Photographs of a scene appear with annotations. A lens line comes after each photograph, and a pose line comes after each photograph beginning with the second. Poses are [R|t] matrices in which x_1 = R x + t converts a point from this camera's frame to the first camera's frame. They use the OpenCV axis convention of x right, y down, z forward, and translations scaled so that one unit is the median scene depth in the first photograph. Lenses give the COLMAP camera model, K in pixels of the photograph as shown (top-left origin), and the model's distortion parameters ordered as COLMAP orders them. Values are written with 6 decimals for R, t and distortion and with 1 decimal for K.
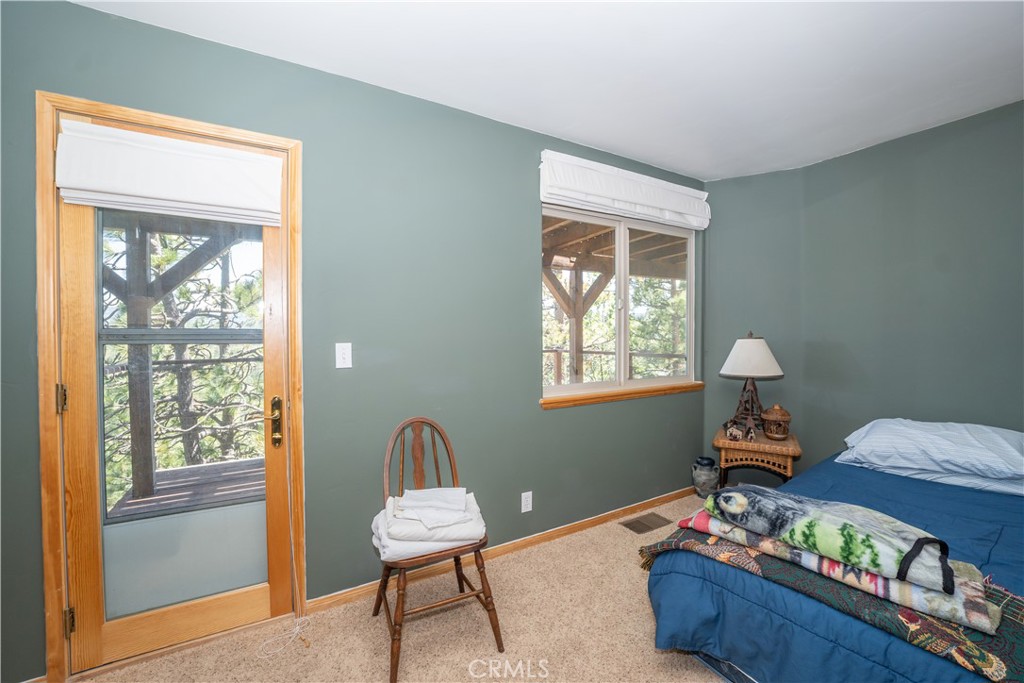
lens RADIAL K [[425.1, 0, 516.0], [0, 425.1, 339.3], [0, 0, 1]] dist [-0.032181, 0.001428]
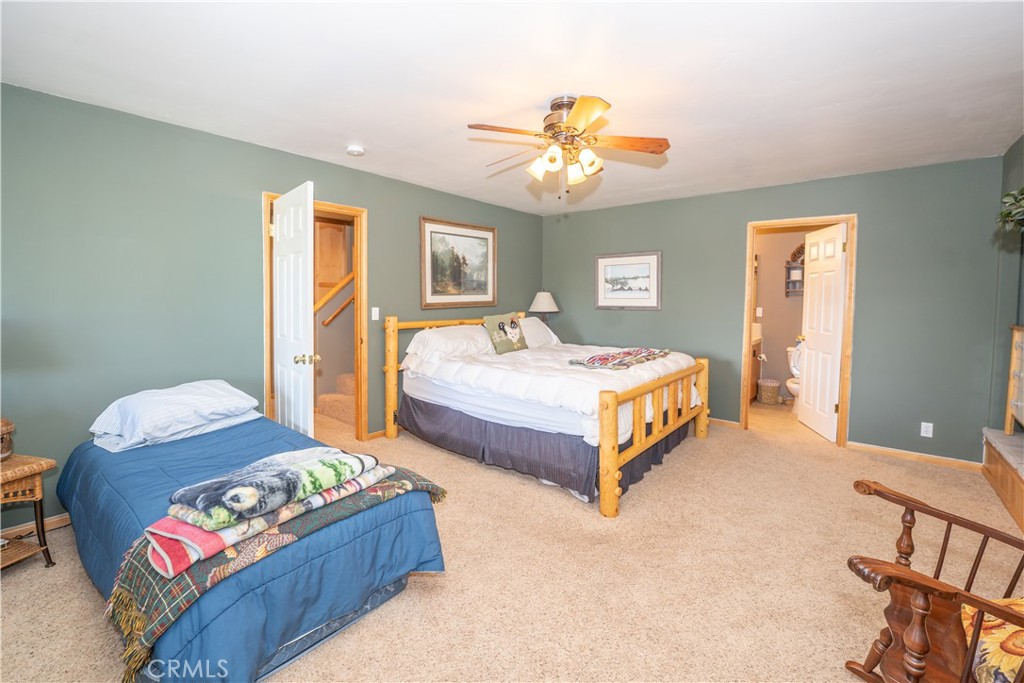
lens RADIAL K [[425.1, 0, 508.0], [0, 425.1, 316.7], [0, 0, 1]] dist [-0.032181, 0.001428]
pose [[-0.313867, -0.042337, 0.948523, -0.536139], [0.013471, 0.998706, 0.049034, -0.054644], [-0.949372, 0.028167, -0.312890, 0.718101]]
